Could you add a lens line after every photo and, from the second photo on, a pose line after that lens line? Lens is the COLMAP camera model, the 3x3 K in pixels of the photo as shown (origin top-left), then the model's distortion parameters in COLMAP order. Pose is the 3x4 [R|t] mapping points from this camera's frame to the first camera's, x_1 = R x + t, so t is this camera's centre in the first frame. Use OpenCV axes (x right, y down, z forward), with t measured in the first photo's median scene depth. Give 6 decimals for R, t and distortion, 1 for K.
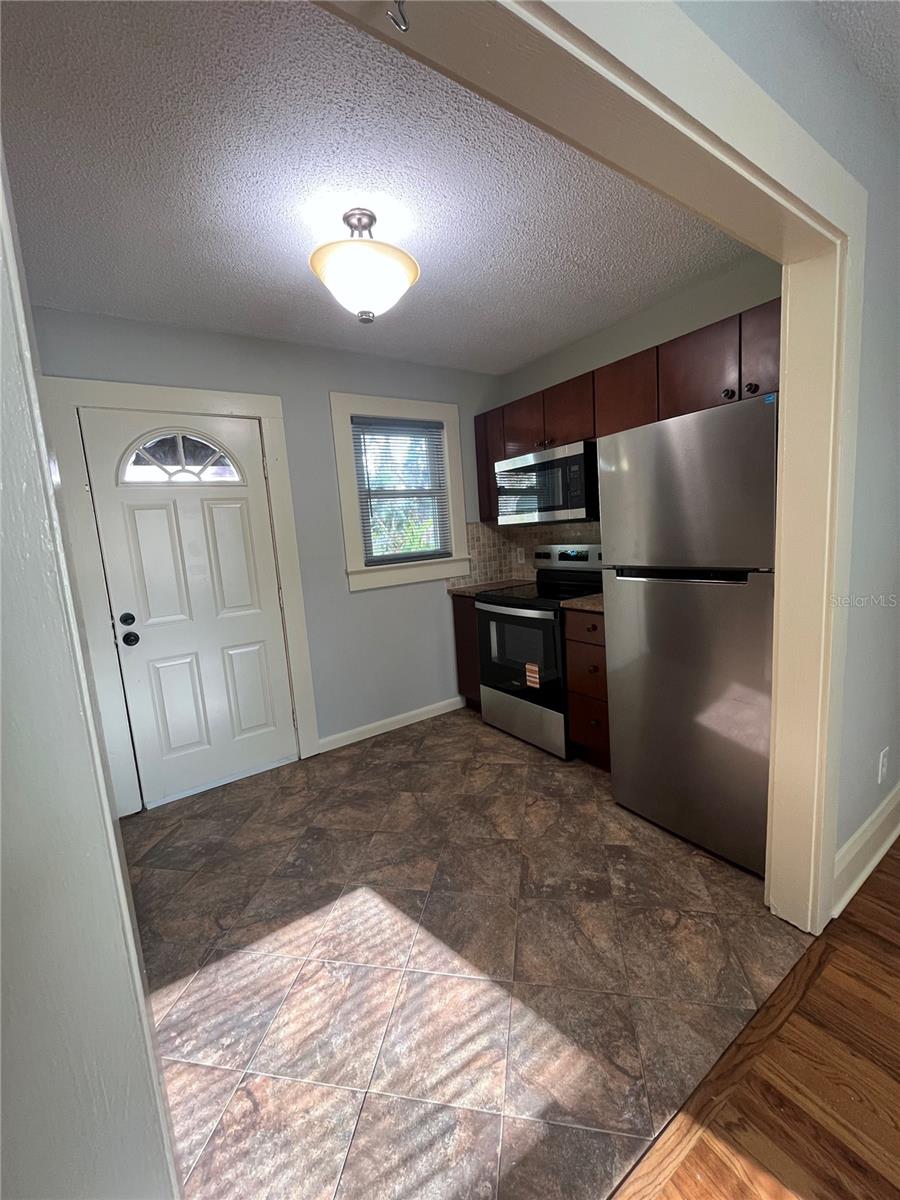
lens RADIAL K [[488.1, 0, 451.7], [0, 488.1, 599.5], [0, 0, 1]] dist [-0.006200, 0.001913]
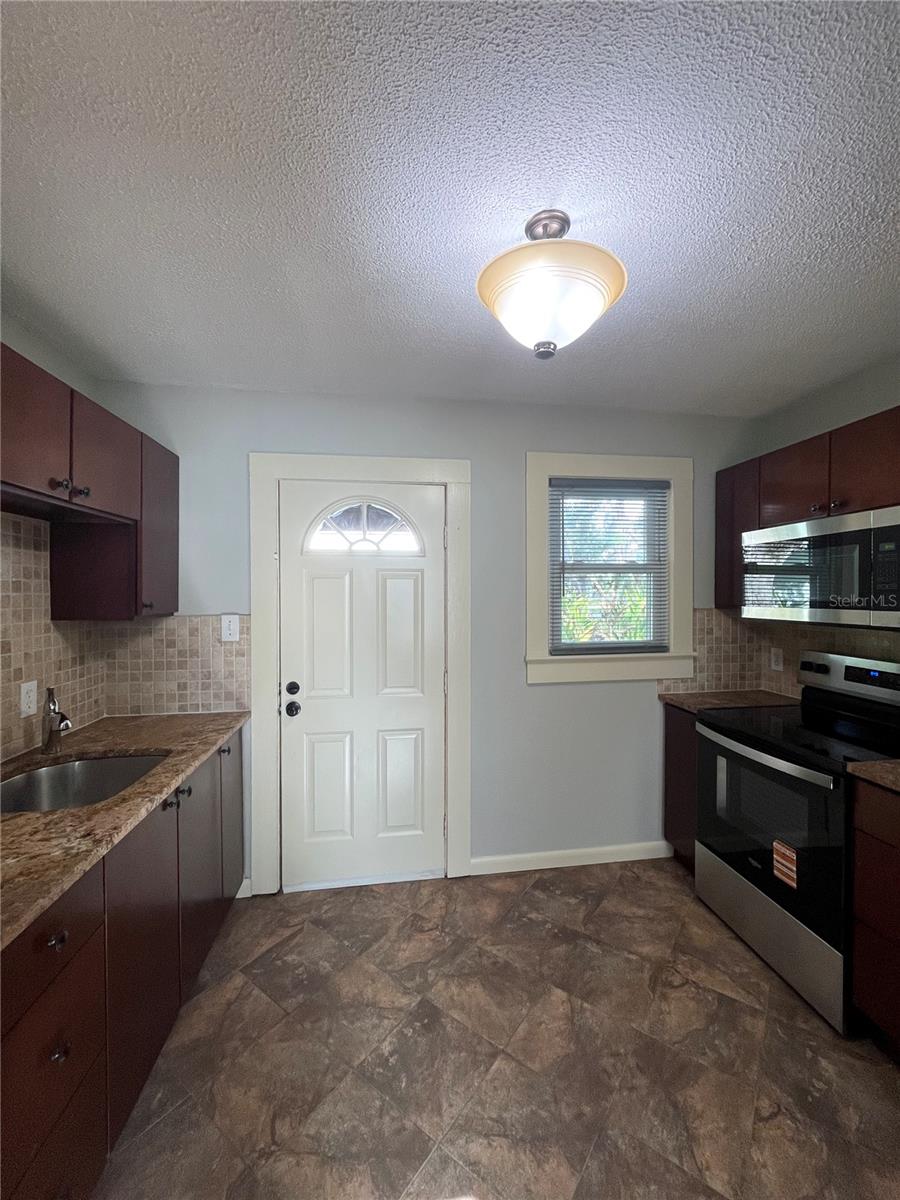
lens RADIAL K [[488.1, 0, 450.0], [0, 488.1, 598.8], [0, 0, 1]] dist [-0.006200, 0.001913]
pose [[0.894849, 0.072854, -0.440384, 0.031491], [-0.121743, 0.989021, -0.083763, -0.084719], [0.429446, 0.128568, 0.893894, 0.216229]]
